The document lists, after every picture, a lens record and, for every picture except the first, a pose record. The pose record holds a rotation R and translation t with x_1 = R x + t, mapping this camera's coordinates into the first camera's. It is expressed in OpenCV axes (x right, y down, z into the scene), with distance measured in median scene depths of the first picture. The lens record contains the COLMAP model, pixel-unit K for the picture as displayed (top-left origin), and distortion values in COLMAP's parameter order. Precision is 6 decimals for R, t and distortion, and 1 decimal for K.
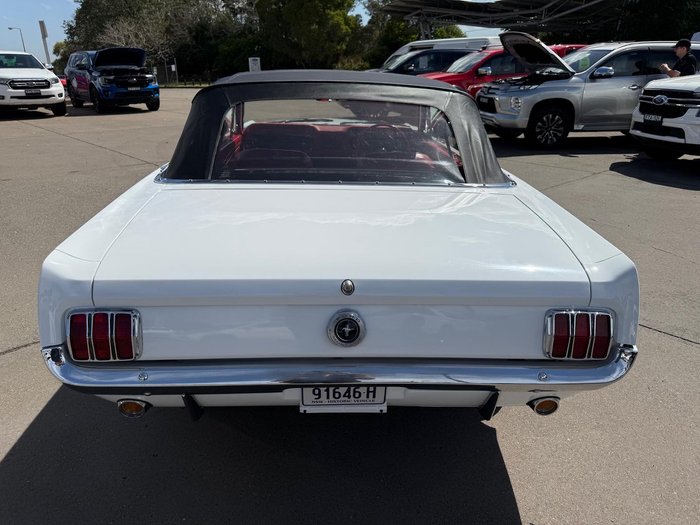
lens RADIAL K [[498.0, 0, 351.9], [0, 498.0, 266.7], [0, 0, 1]] dist [0.030261, -0.039698]
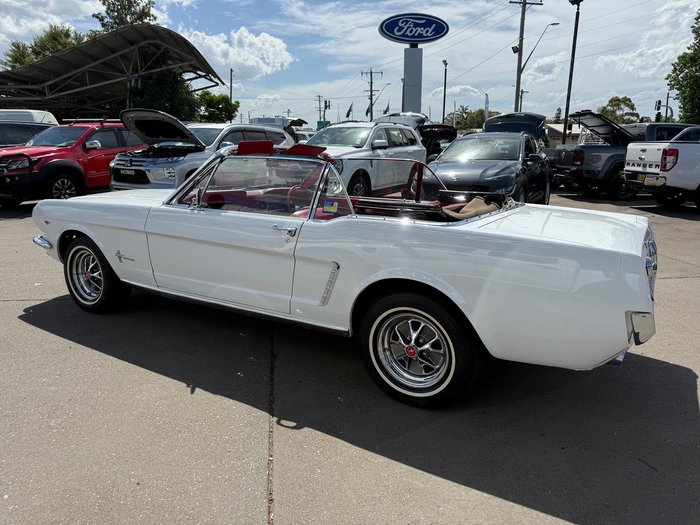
lens RADIAL K [[498.0, 0, 348.0], [0, 498.0, 266.1], [0, 0, 1]] dist [0.030261, -0.039698]
pose [[0.567913, -0.186419, 0.801700, -0.335493], [0.297186, 0.954751, 0.011486, -0.037497], [-0.767565, 0.231731, 0.597616, 0.114933]]
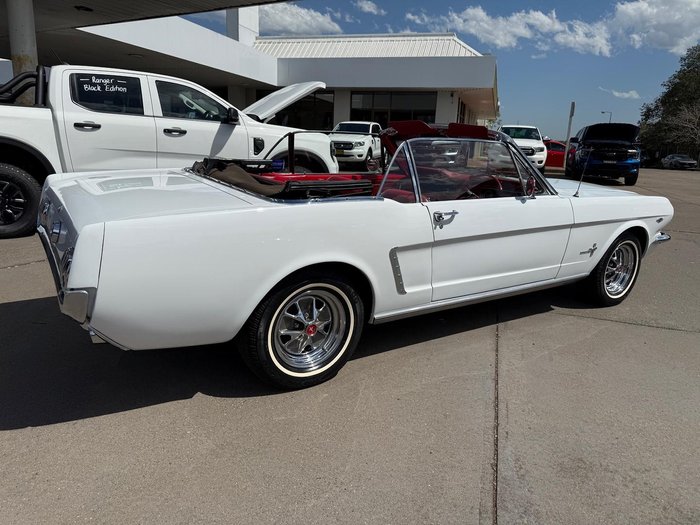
lens RADIAL K [[498.0, 0, 350.1], [0, 498.0, 262.4], [0, 0, 1]] dist [0.030261, -0.039698]
pose [[0.511023, 0.235152, -0.826776, 0.313989], [-0.359634, 0.932110, 0.042825, -0.033988], [0.780716, 0.275453, 0.560899, 0.130261]]
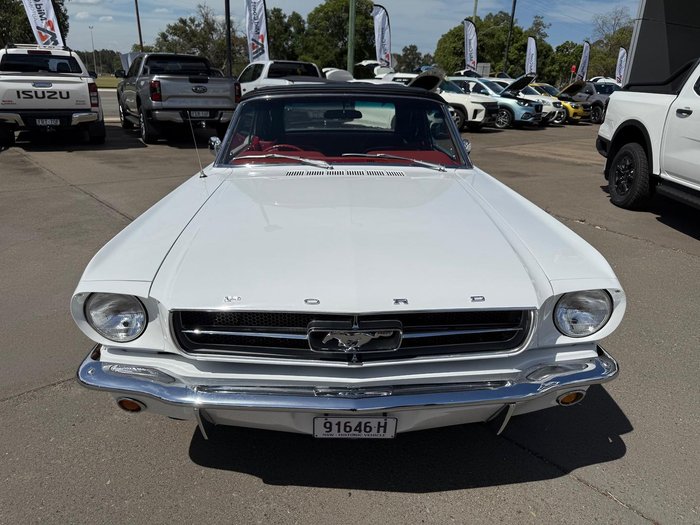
lens RADIAL K [[498.0, 0, 351.1], [0, 498.0, 264.9], [0, 0, 1]] dist [0.030261, -0.039698]
pose [[-0.999230, -0.035441, 0.016805, -0.027495], [-0.015350, 0.747608, 0.663963, -0.289910], [-0.036095, 0.663194, -0.747577, 0.731103]]
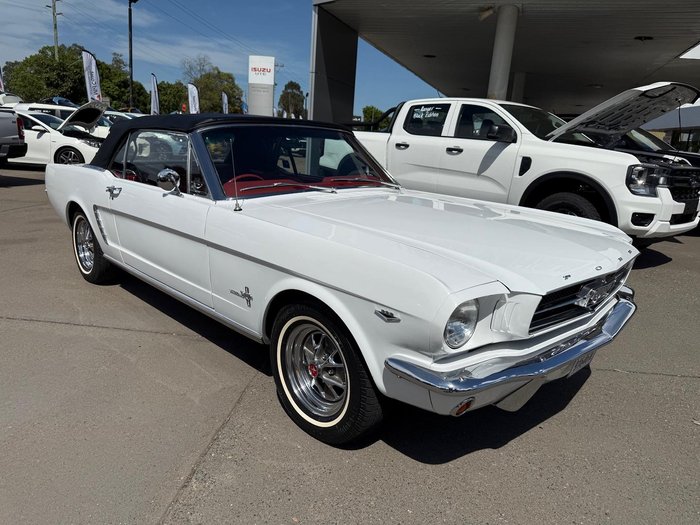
lens RADIAL K [[498.0, 0, 347.8], [0, 498.0, 267.9], [0, 0, 1]] dist [0.030261, -0.039698]
pose [[-0.752486, 0.127677, -0.646114, 0.204326], [-0.291108, 0.815518, 0.500187, -0.257706], [0.590780, 0.564472, -0.576498, 0.686681]]
